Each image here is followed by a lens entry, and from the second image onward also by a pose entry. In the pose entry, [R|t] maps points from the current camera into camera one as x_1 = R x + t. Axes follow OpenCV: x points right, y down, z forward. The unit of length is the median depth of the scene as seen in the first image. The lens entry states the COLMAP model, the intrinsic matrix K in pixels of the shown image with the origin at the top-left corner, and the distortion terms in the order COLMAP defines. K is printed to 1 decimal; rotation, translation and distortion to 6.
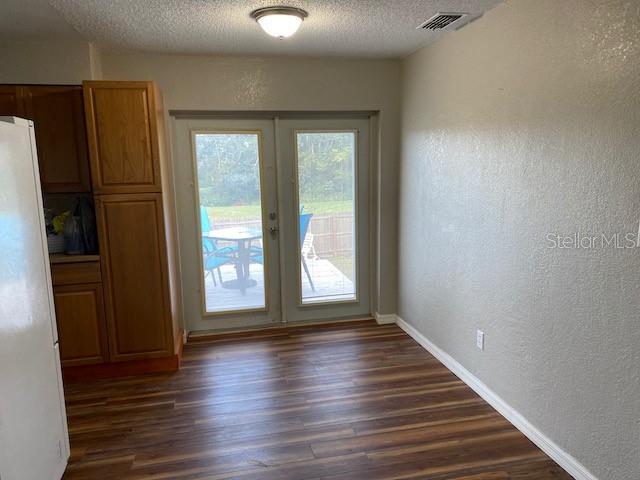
lens RADIAL K [[486.1, 0, 318.8], [0, 486.1, 240.7], [0, 0, 1]] dist [0.016342, -0.013998]
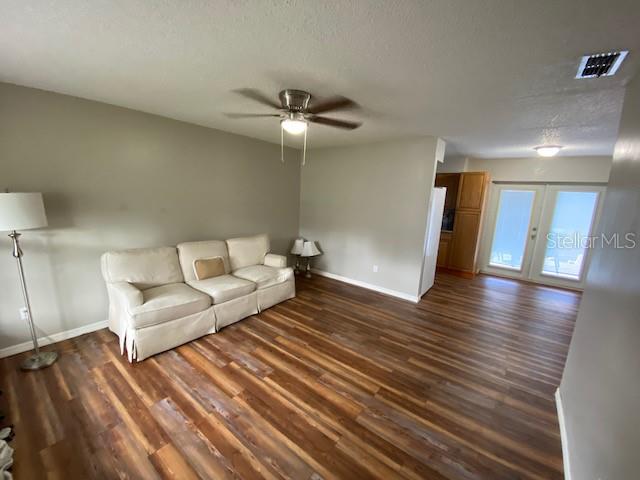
lens RADIAL K [[260.6, 0, 320.1], [0, 260.6, 242.6], [0, 0, 1]] dist [-0.002999, -0.002946]
pose [[0.643574, 0.194275, -0.740317, 0.185791], [-0.181064, 0.978439, 0.099361, 0.076014], [0.743659, 0.070098, 0.664874, -0.556316]]
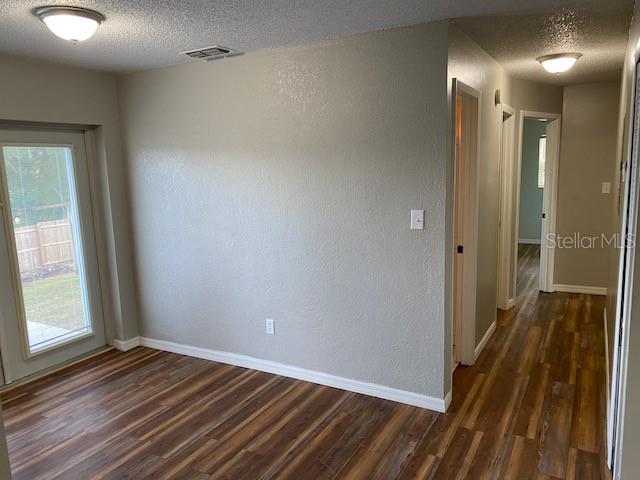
lens RADIAL K [[486.1, 0, 322.3], [0, 486.1, 236.3], [0, 0, 1]] dist [0.016342, -0.013998]
pose [[0.656724, -0.105833, 0.746668, -0.362921], [0.139653, 0.990046, 0.017499, -0.013562], [-0.741087, 0.092782, 0.664967, 0.085365]]
